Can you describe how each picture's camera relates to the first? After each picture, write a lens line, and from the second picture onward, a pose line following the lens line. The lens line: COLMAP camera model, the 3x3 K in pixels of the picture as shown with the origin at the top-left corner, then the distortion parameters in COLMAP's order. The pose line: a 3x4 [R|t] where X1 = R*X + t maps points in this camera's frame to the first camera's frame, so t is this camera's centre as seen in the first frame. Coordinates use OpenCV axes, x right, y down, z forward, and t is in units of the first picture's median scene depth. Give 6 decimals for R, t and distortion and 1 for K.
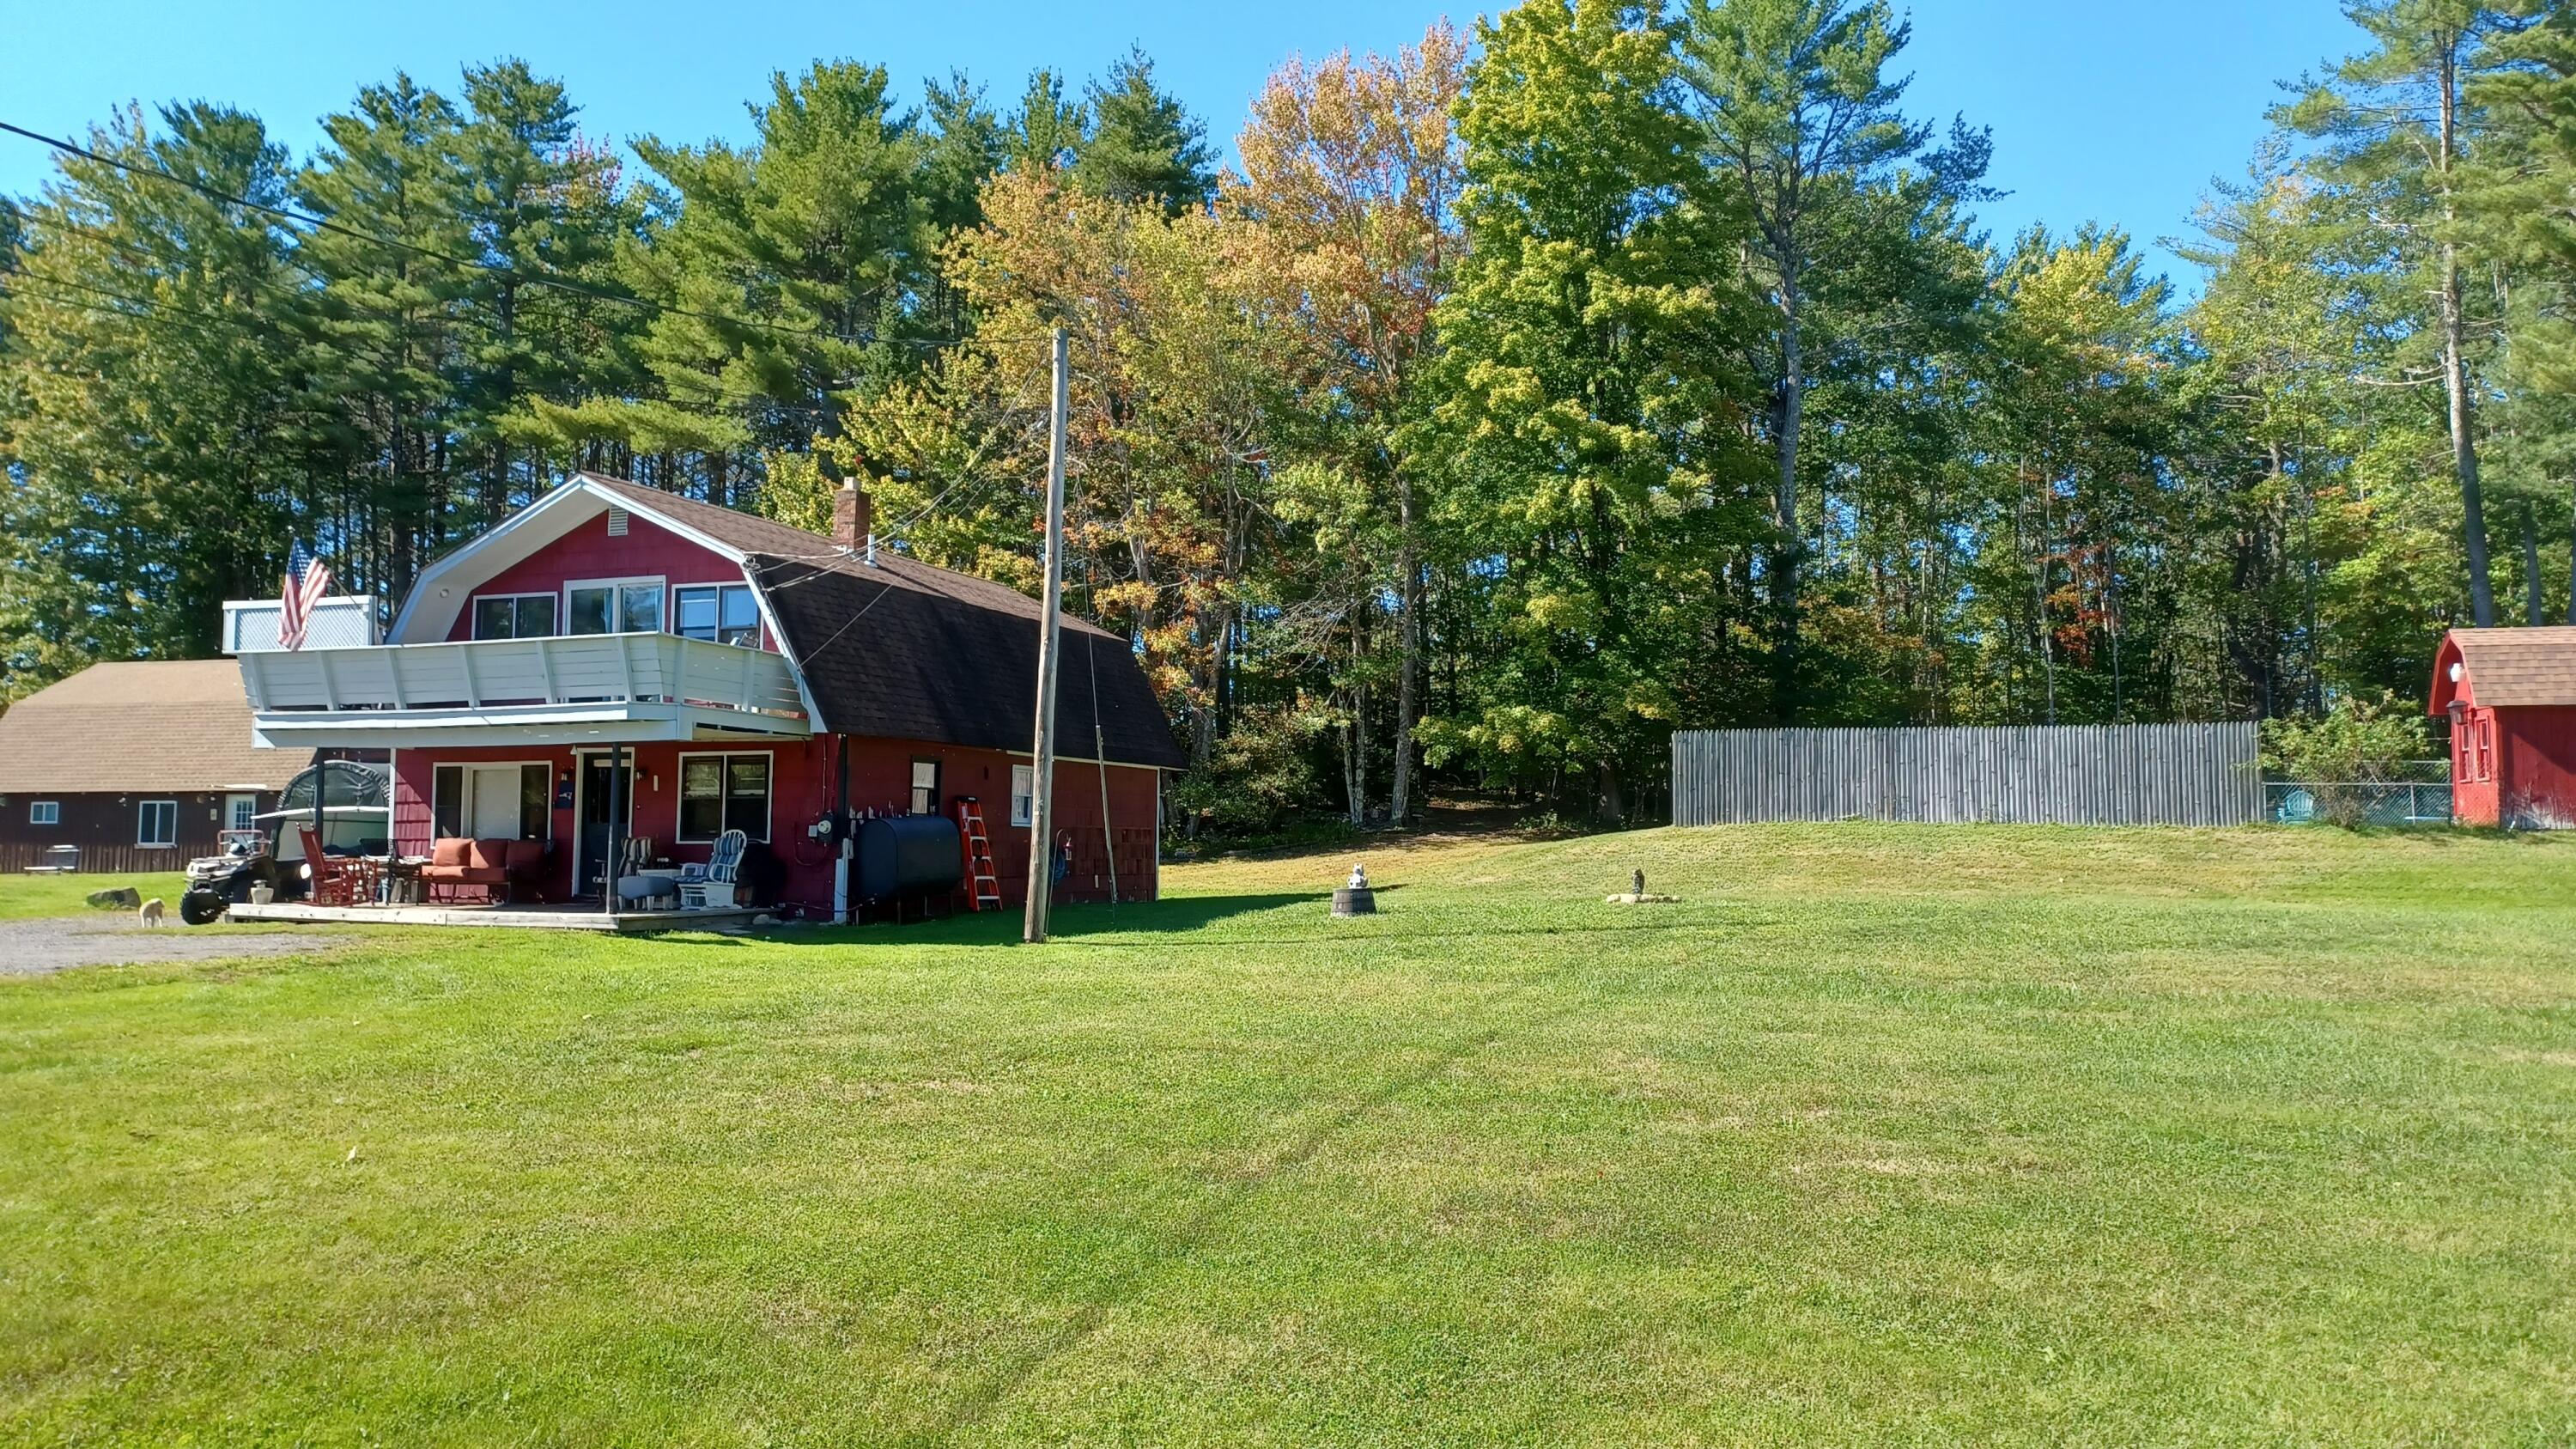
lens RADIAL K [[1854.6, 0, 1306.5], [0, 1854.6, 729.3], [0, 0, 1]] dist [0.107962, -0.145256]
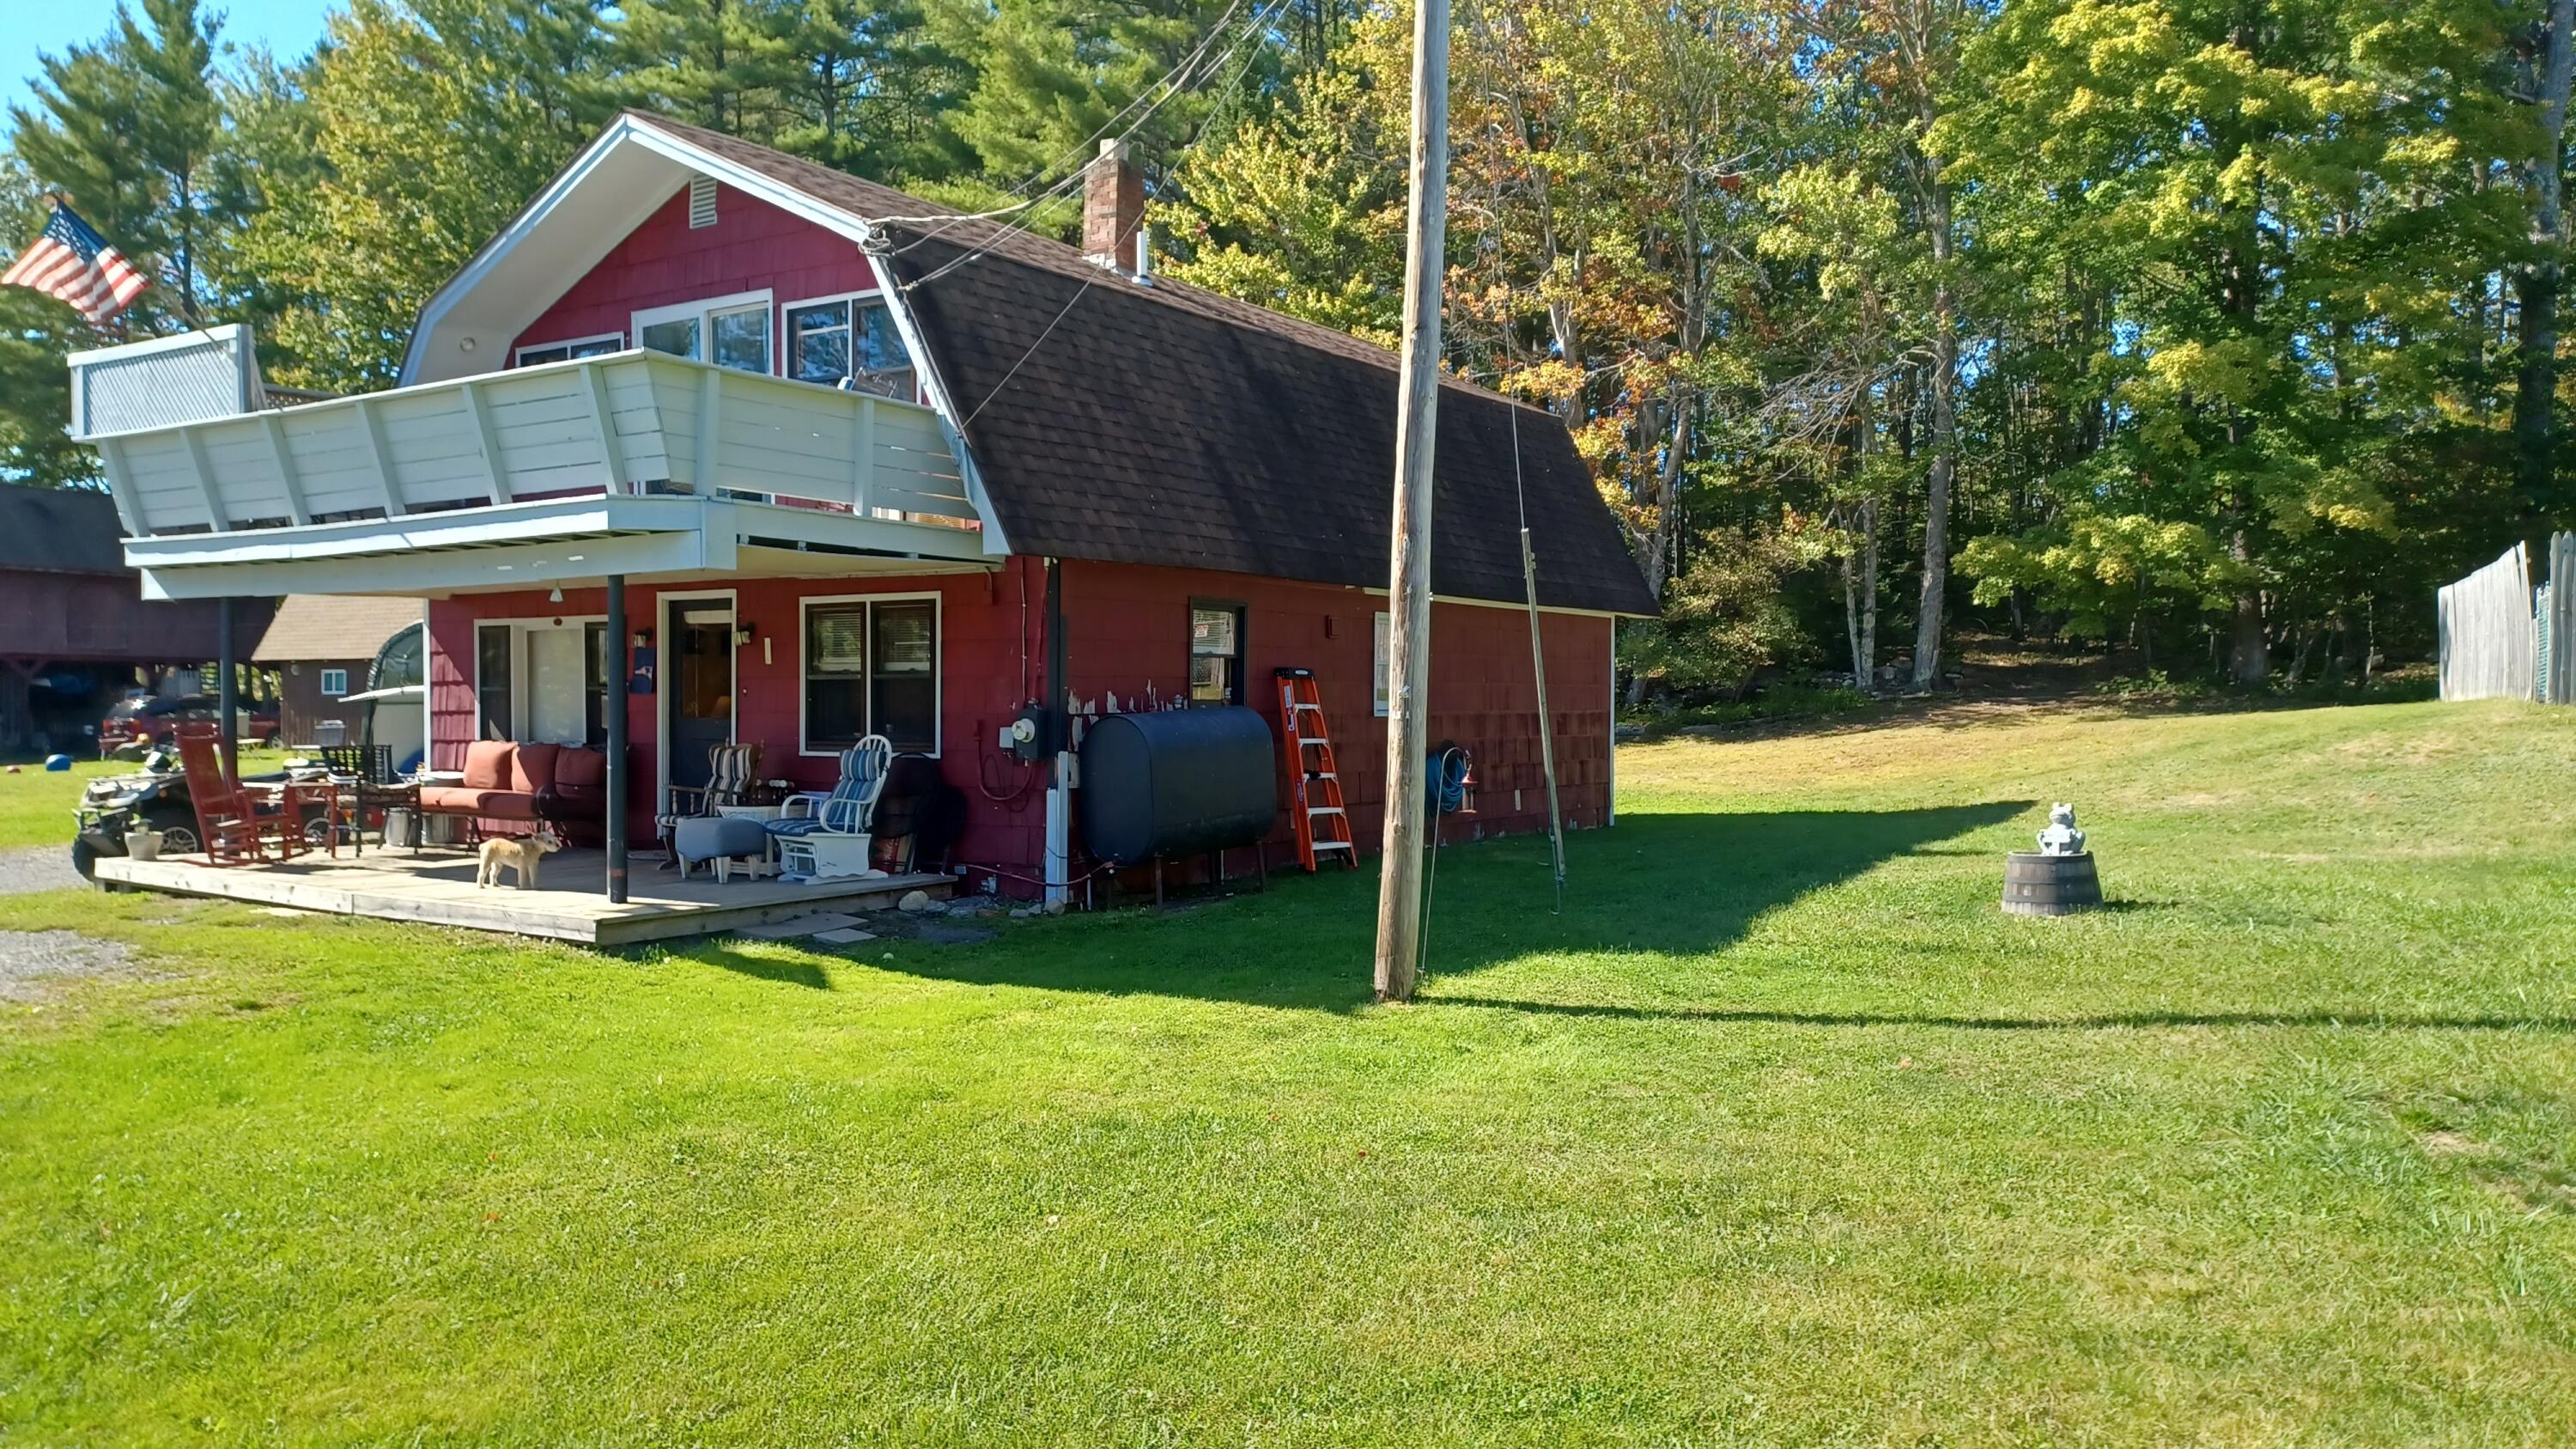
lens RADIAL K [[1854.6, 0, 1306.5], [0, 1854.6, 729.3], [0, 0, 1]] dist [0.107962, -0.145256]
pose [[0.976757, -0.002320, -0.214336, -0.033339], [0.019446, 0.996777, 0.077830, 0.006198], [0.213464, -0.080189, 0.973654, 0.263651]]
